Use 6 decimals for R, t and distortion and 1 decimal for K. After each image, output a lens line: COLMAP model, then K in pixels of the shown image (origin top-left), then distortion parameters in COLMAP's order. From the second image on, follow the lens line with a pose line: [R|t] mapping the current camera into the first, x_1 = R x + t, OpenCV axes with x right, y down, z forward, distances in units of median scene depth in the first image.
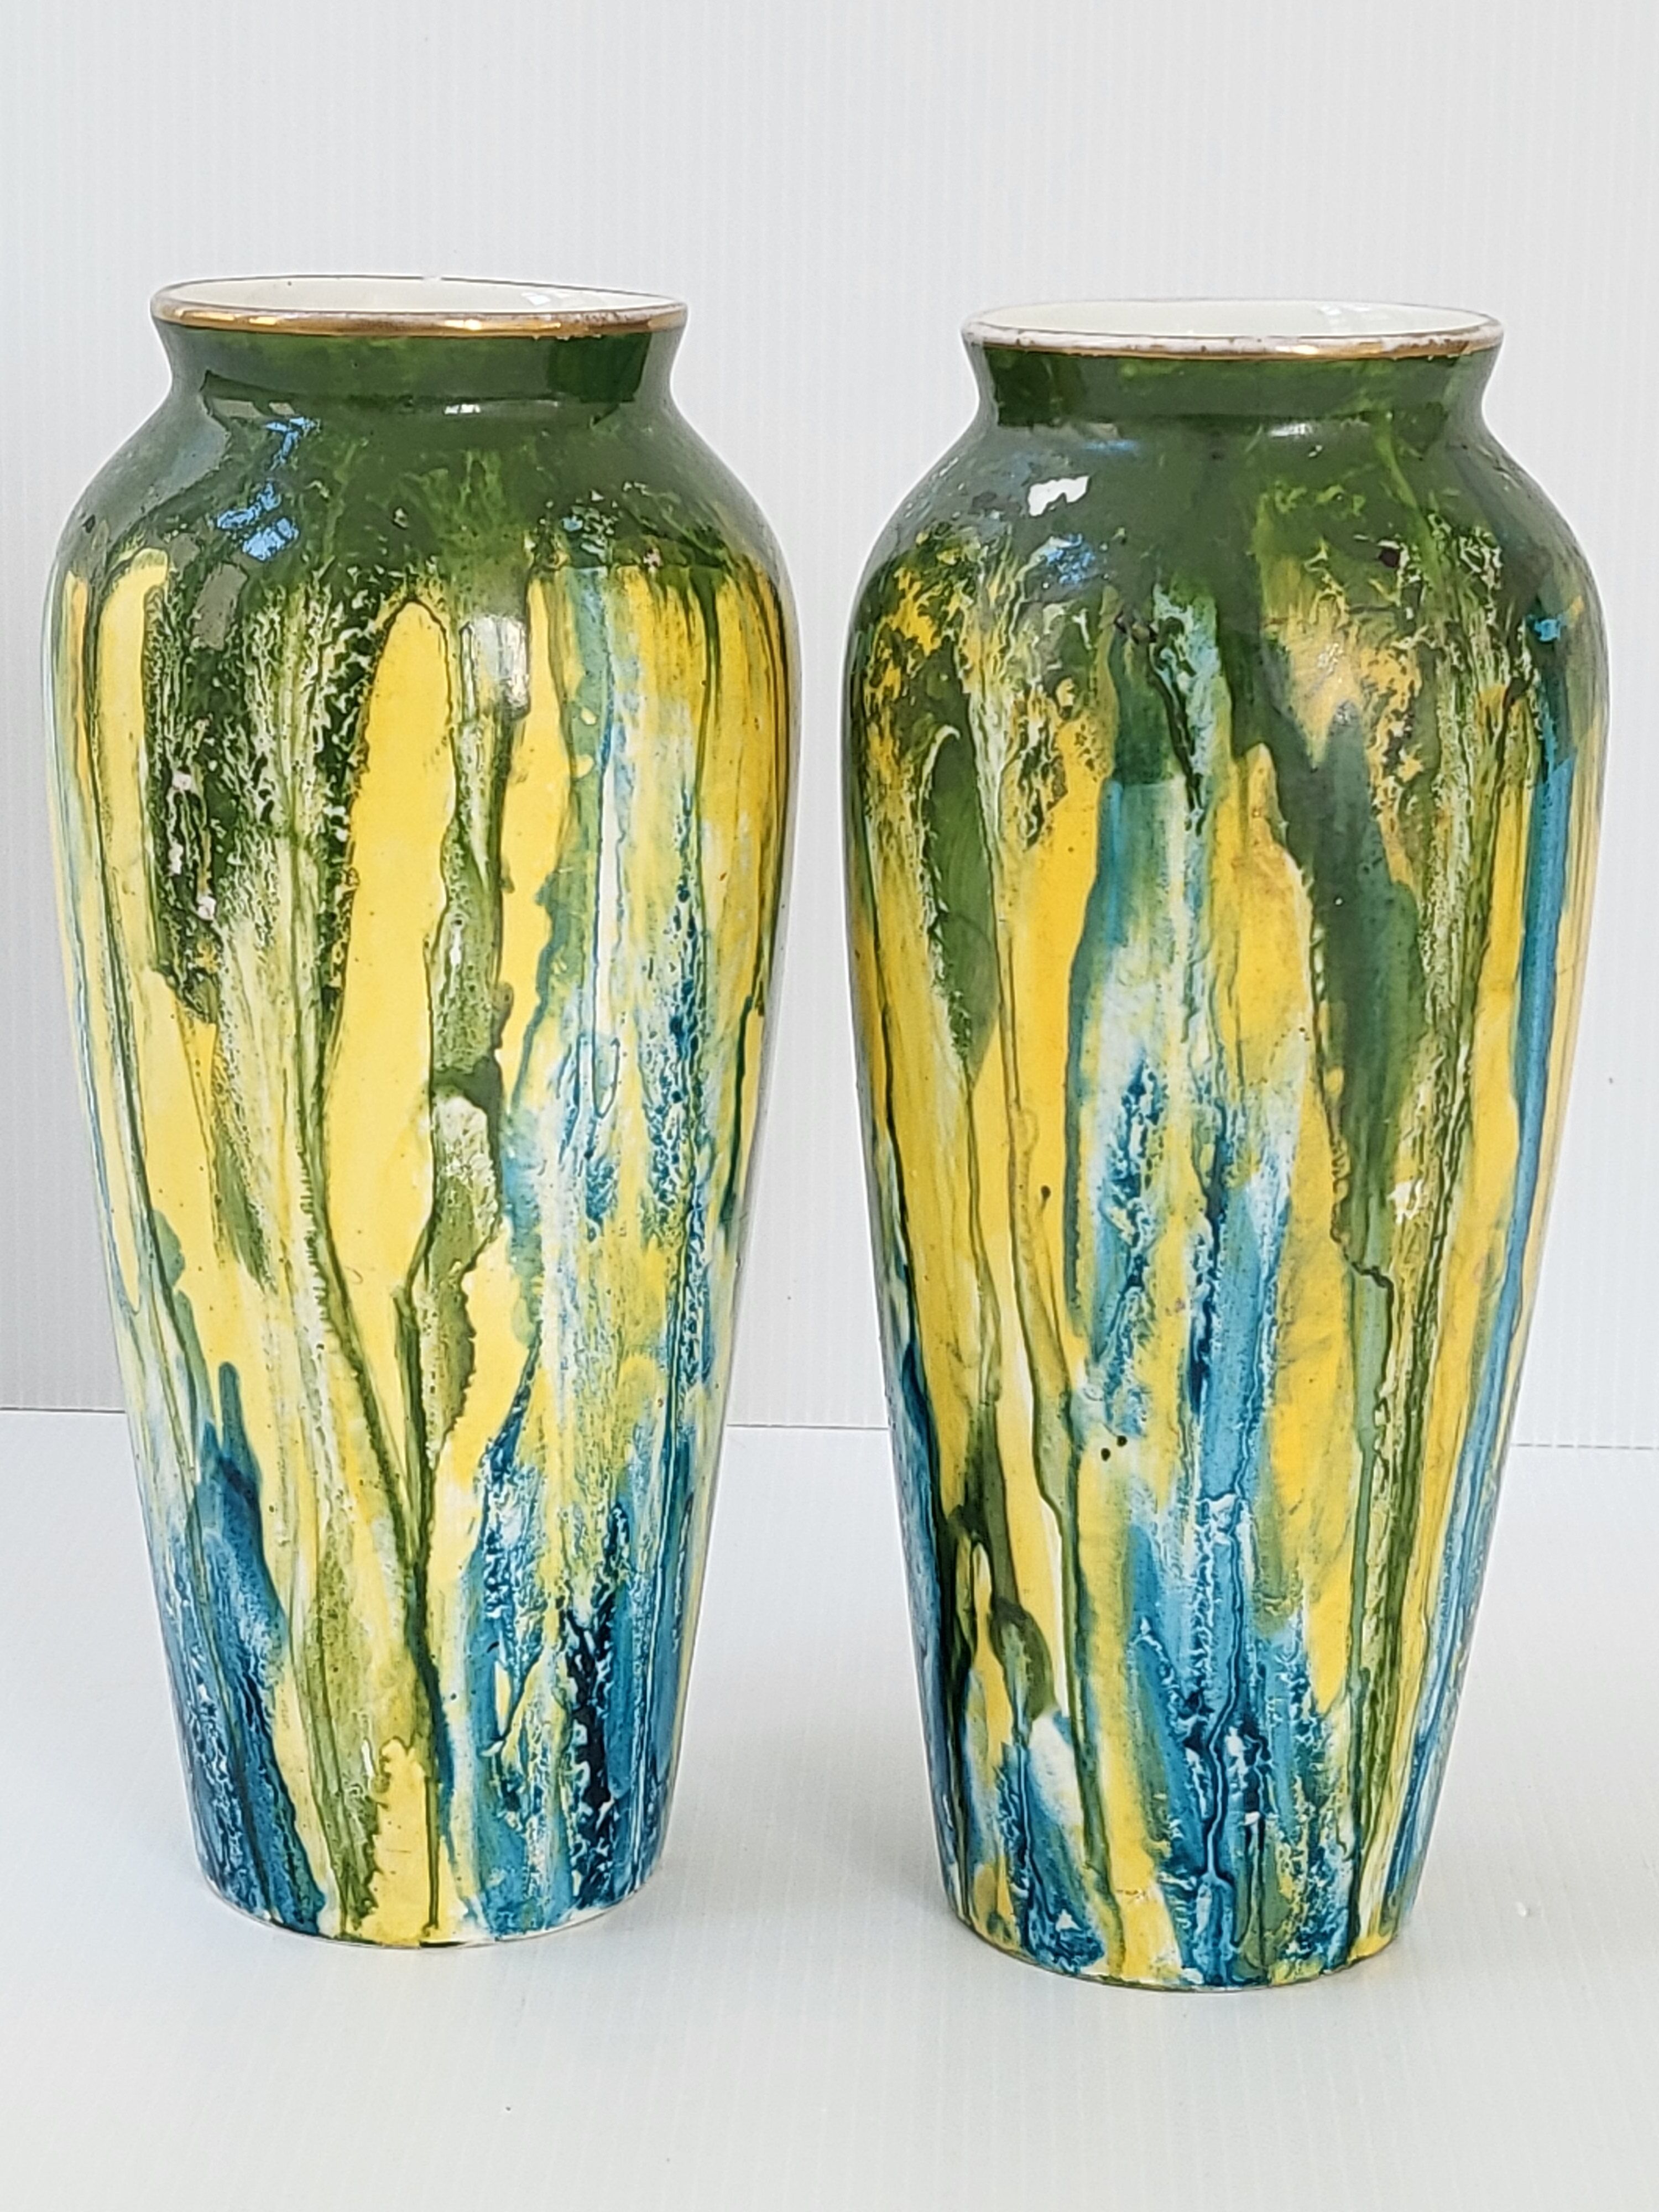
lens RADIAL K [[4895.4, 0, 841.1], [0, 4895.4, 1094.9], [0, 0, 1]] dist [0.139022, 0.000000]
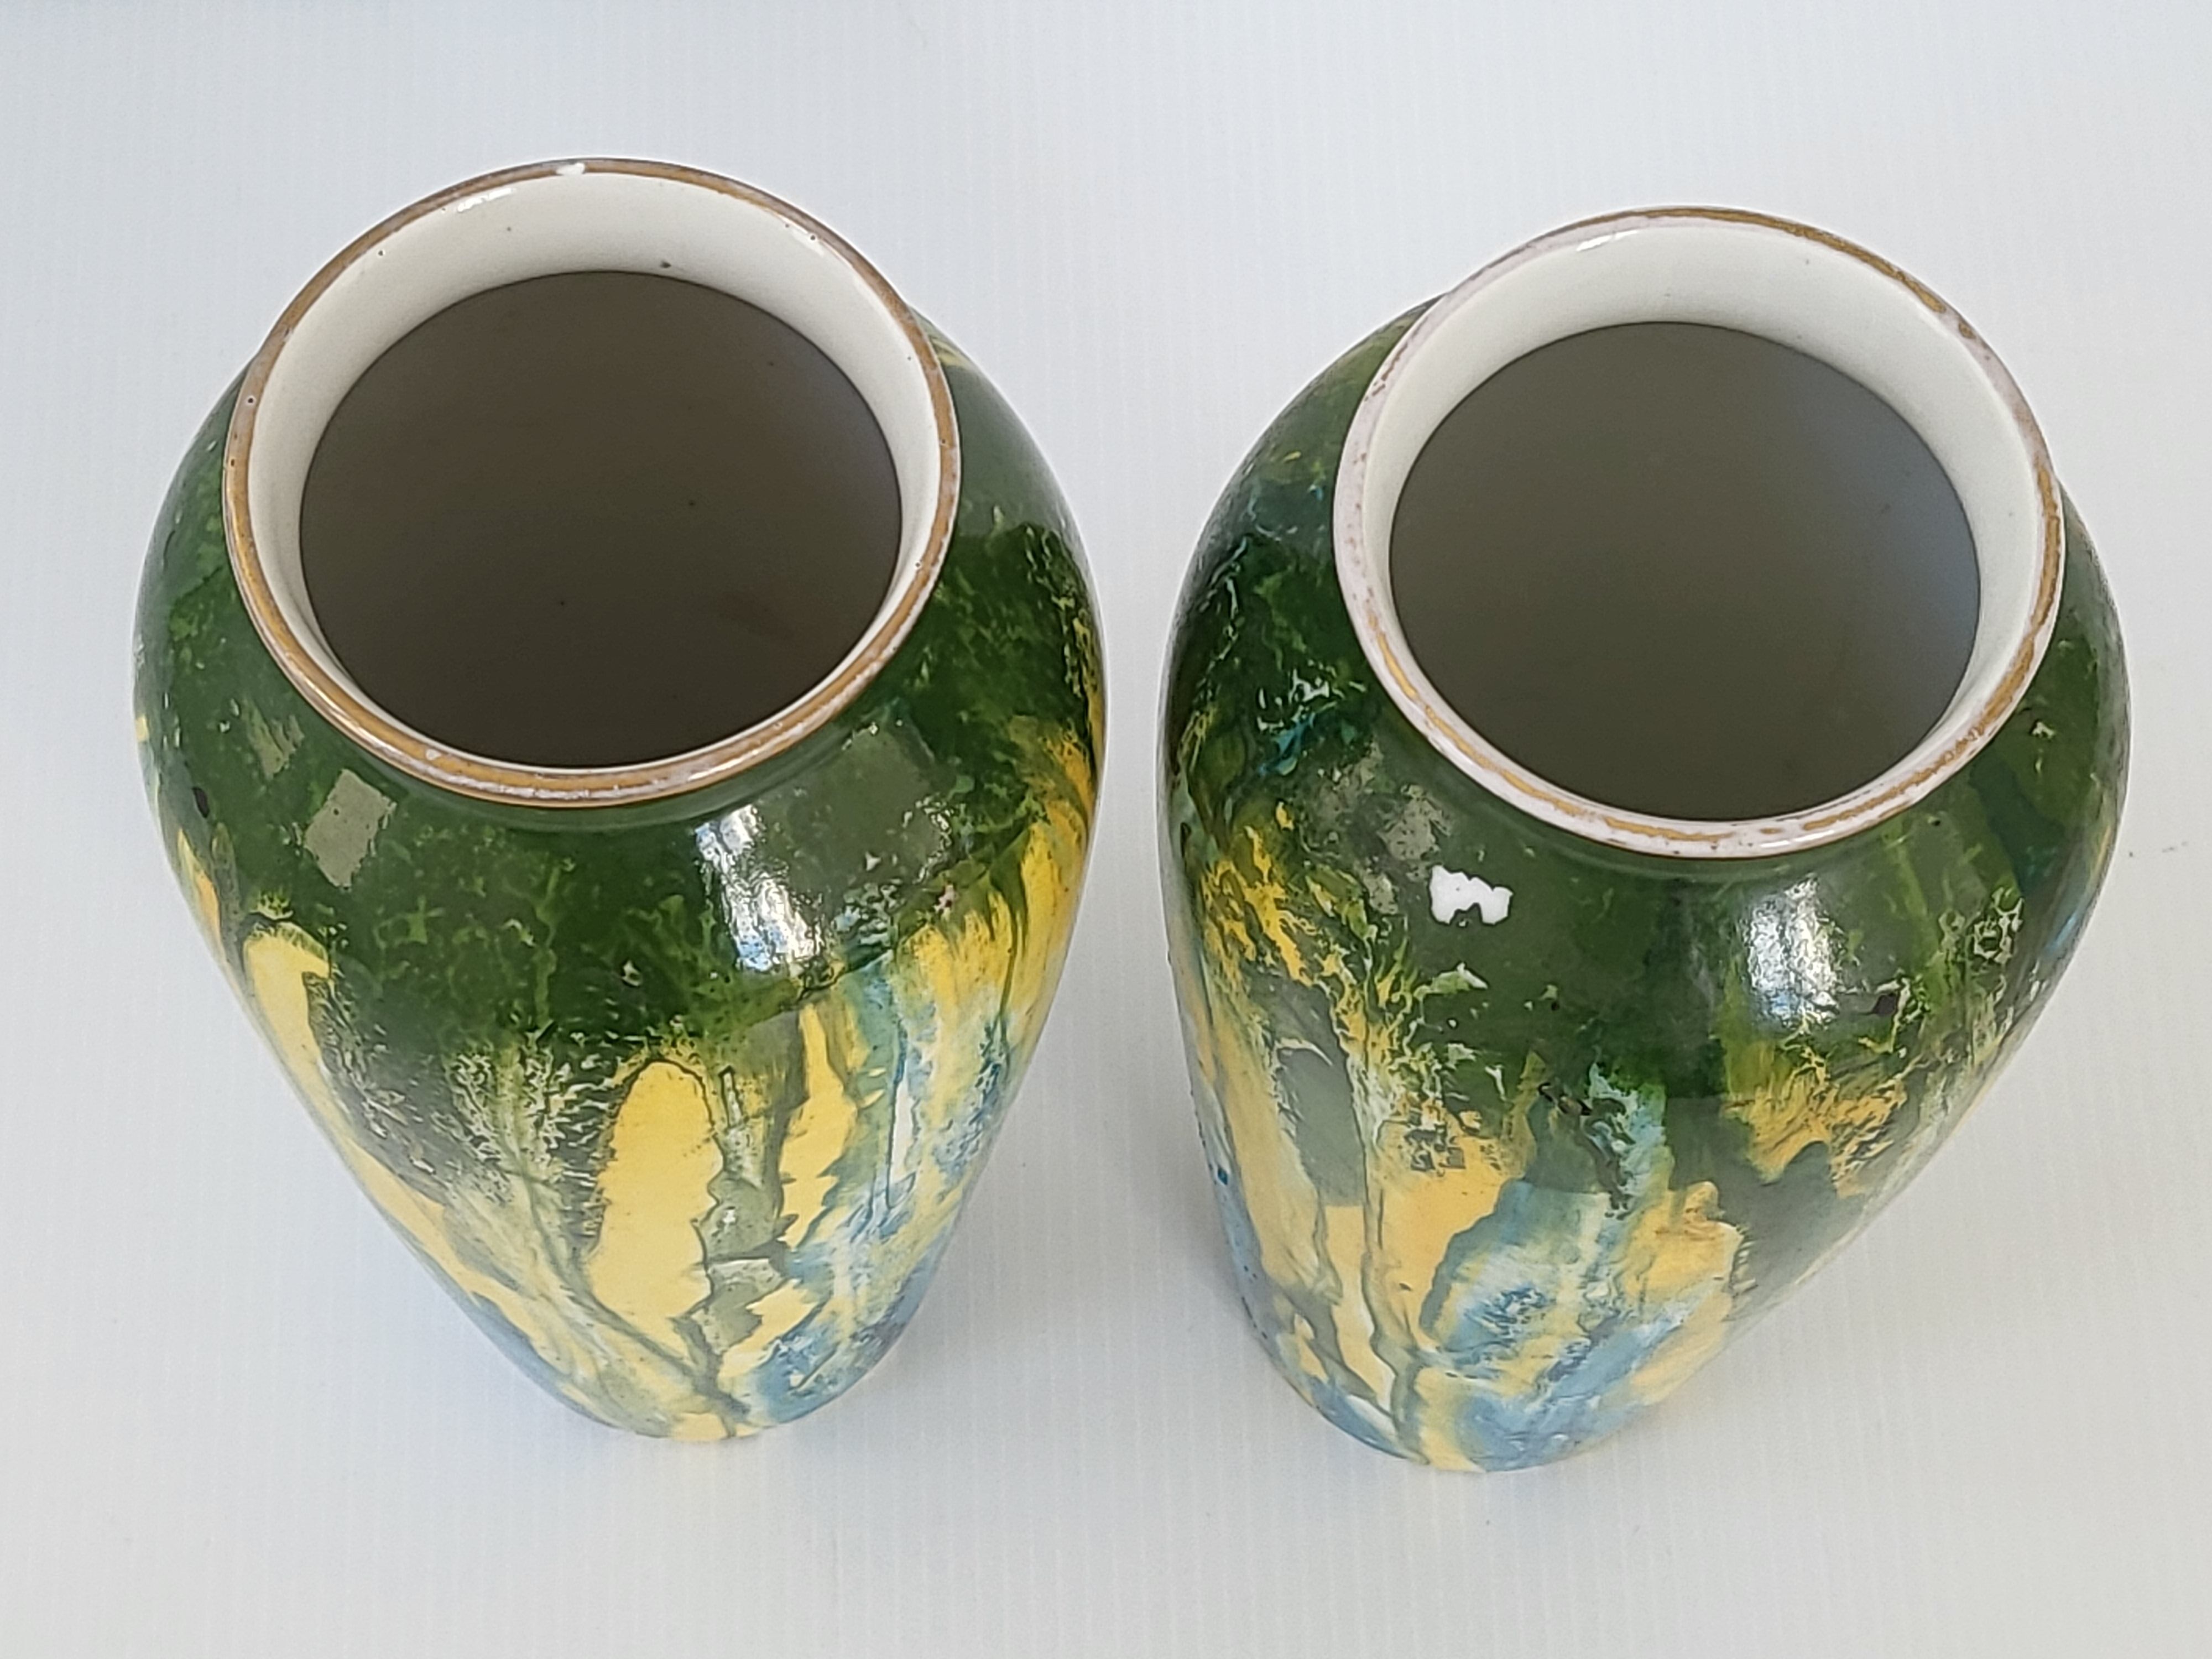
lens RADIAL K [[4895.4, 0, 1086.4], [0, 4895.4, 810.8], [0, 0, 1]] dist [0.139022, 0.000000]
pose [[0.997602, -0.057629, 0.038320, -0.046062], [0.003531, 0.595372, 0.803443, -0.762221], [-0.069116, -0.801381, 0.594148, 0.555575]]
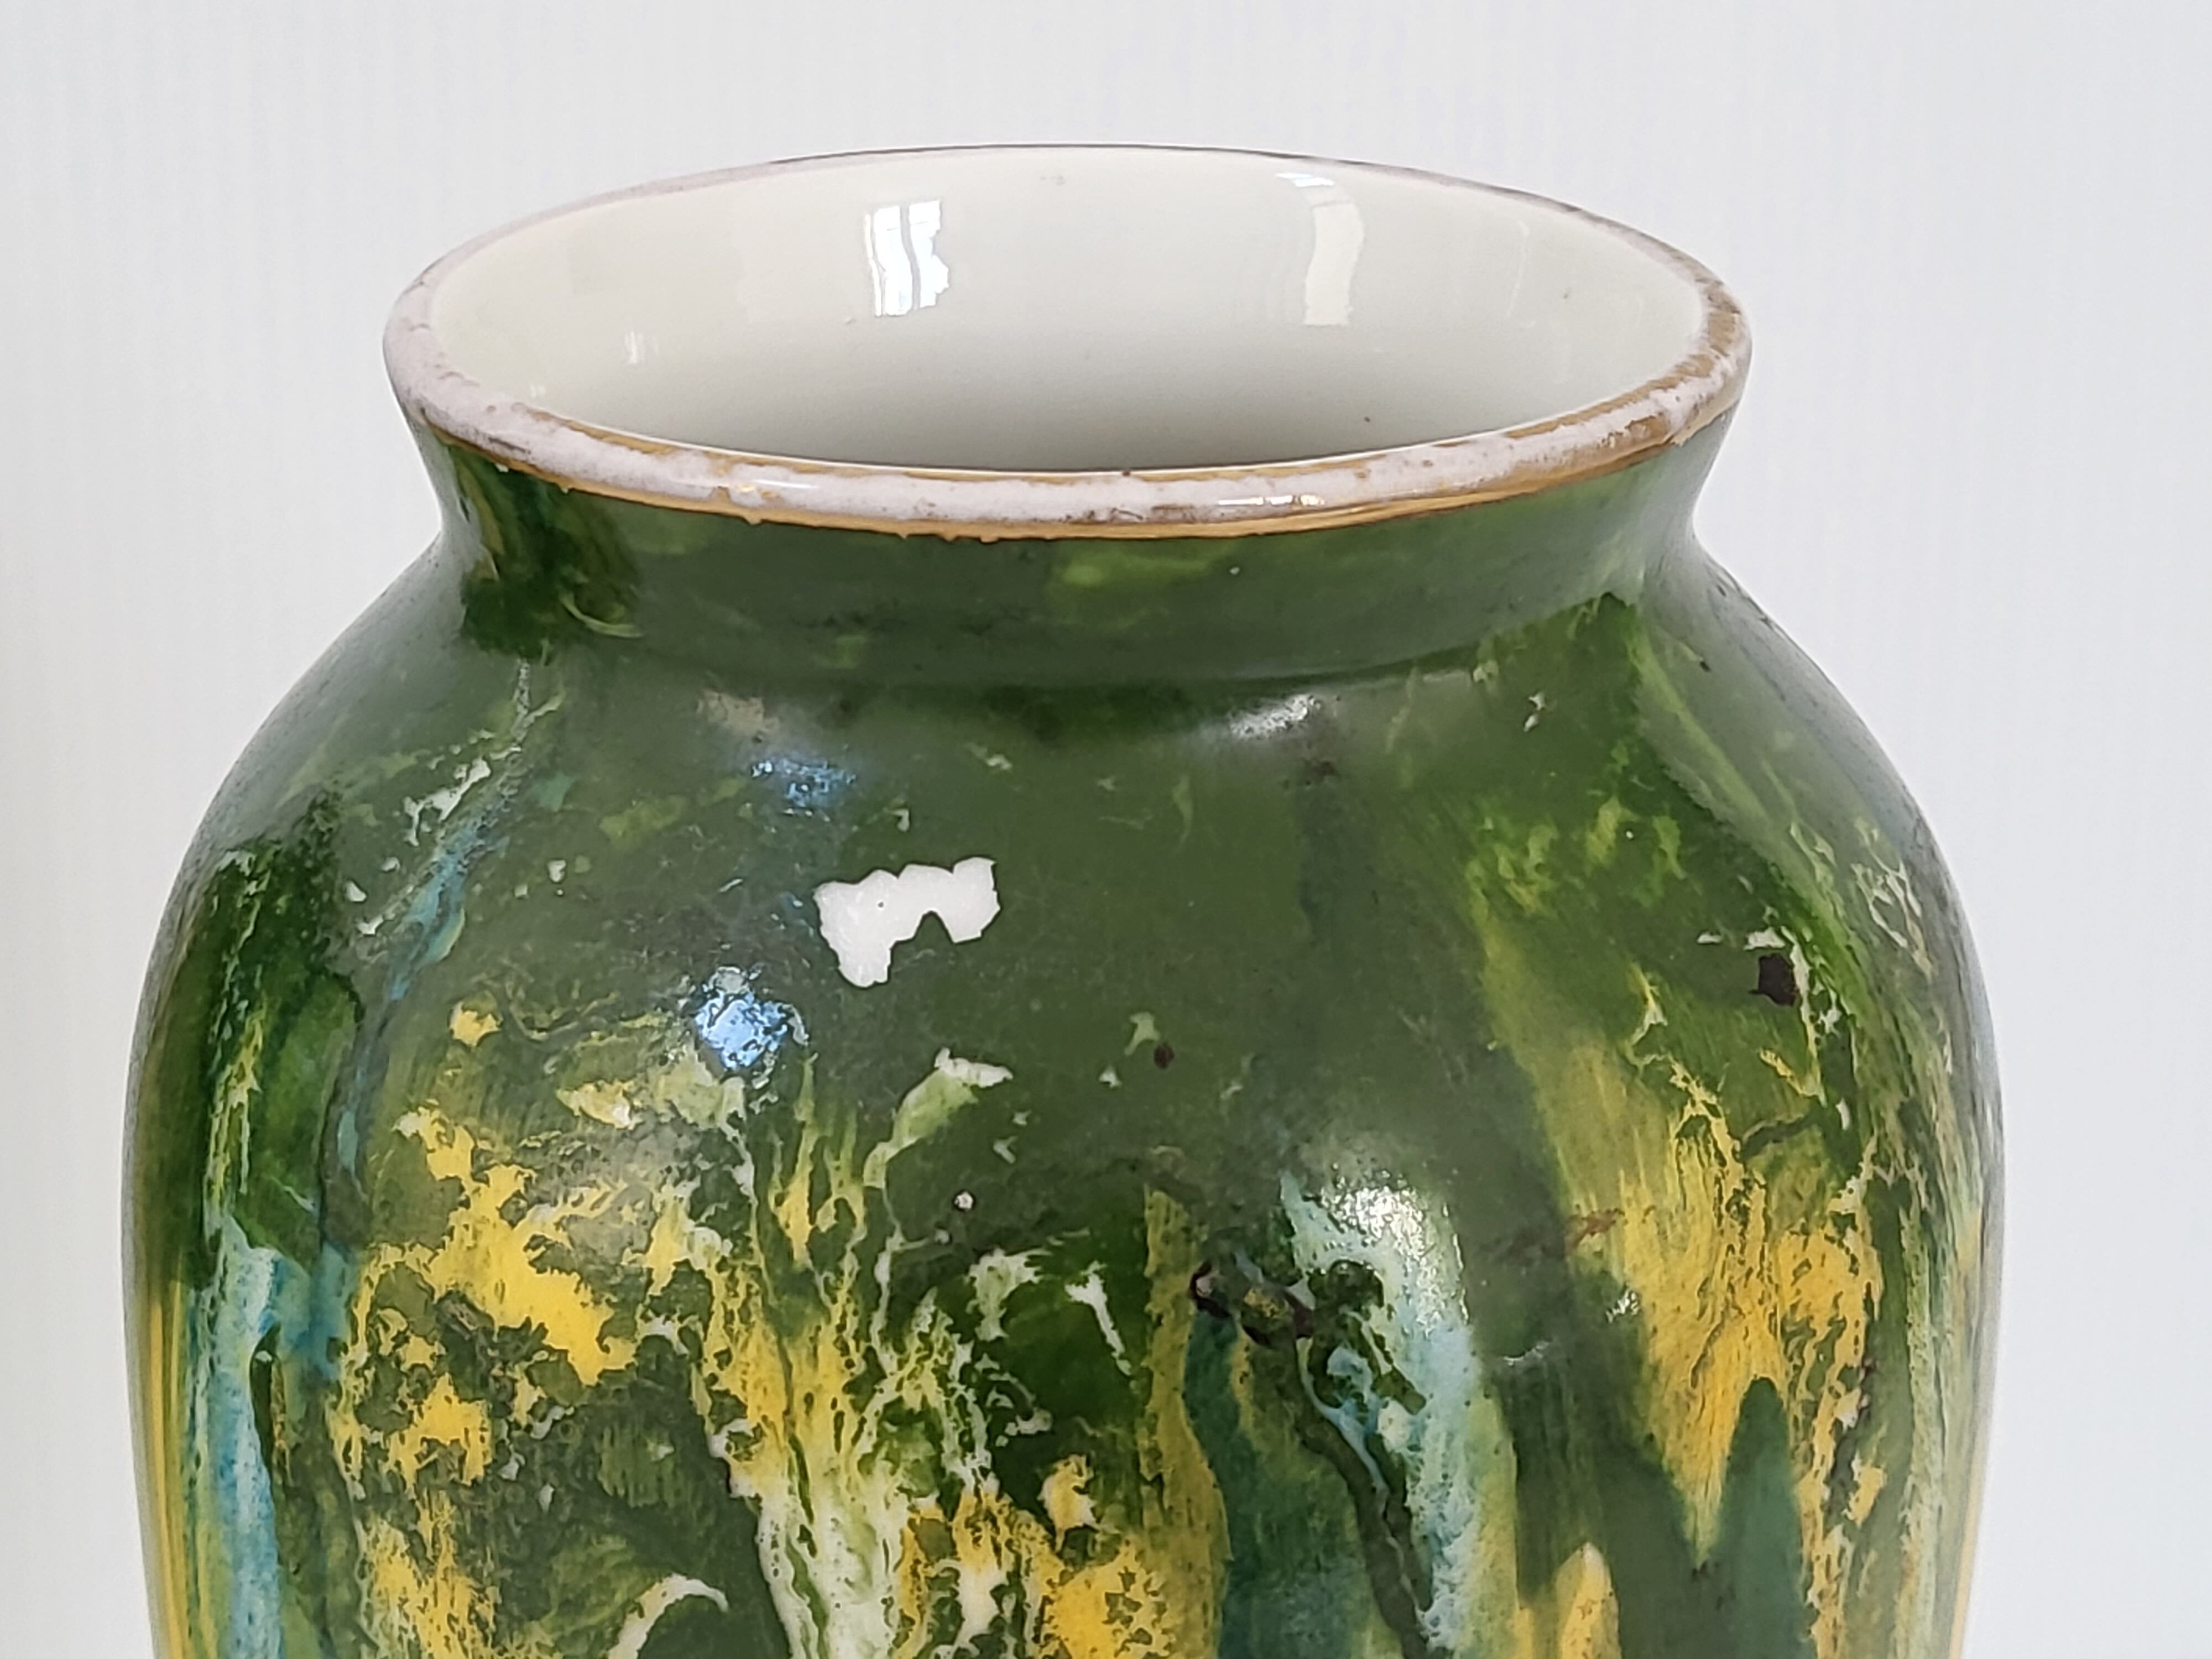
lens RADIAL K [[4895.4, 0, 1106.7], [0, 4895.4, 827.7], [0, 0, 1]] dist [0.139022, 0.000000]
pose [[0.886904, -0.160172, 0.433298, -0.100426], [0.102441, 0.982806, 0.153618, -0.184439], [-0.450453, -0.091857, 0.888062, 0.674670]]
